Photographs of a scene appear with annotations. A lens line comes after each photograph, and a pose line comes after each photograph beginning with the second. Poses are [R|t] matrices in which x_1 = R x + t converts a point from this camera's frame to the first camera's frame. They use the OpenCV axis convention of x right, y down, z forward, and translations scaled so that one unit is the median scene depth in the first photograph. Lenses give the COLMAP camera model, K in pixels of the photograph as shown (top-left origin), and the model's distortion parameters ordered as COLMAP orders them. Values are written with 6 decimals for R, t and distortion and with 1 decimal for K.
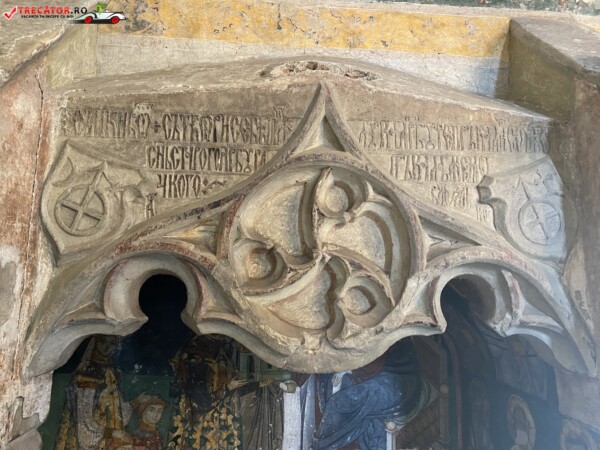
lens RADIAL K [[459.9, 0, 300.0], [0, 459.9, 225.0], [0, 0, 1]] dist [0.003195, 0.004562]
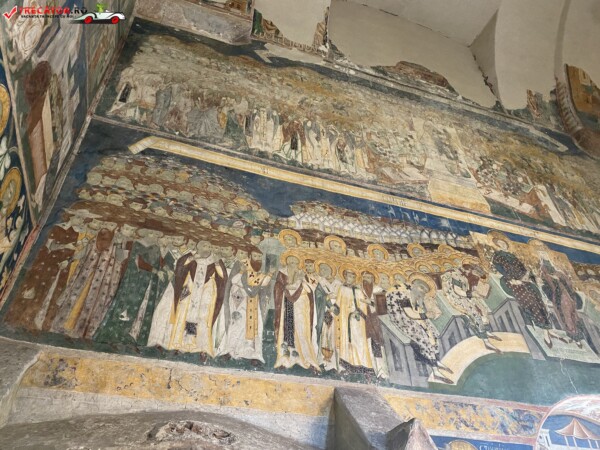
lens RADIAL K [[459.9, 0, 300.0], [0, 459.9, 225.0], [0, 0, 1]] dist [0.003195, 0.004562]
pose [[0.972072, 0.123233, 0.199723, 0.000249], [0.003440, 0.843461, -0.537179, -0.106470], [-0.234657, 0.522864, 0.819481, -0.433291]]
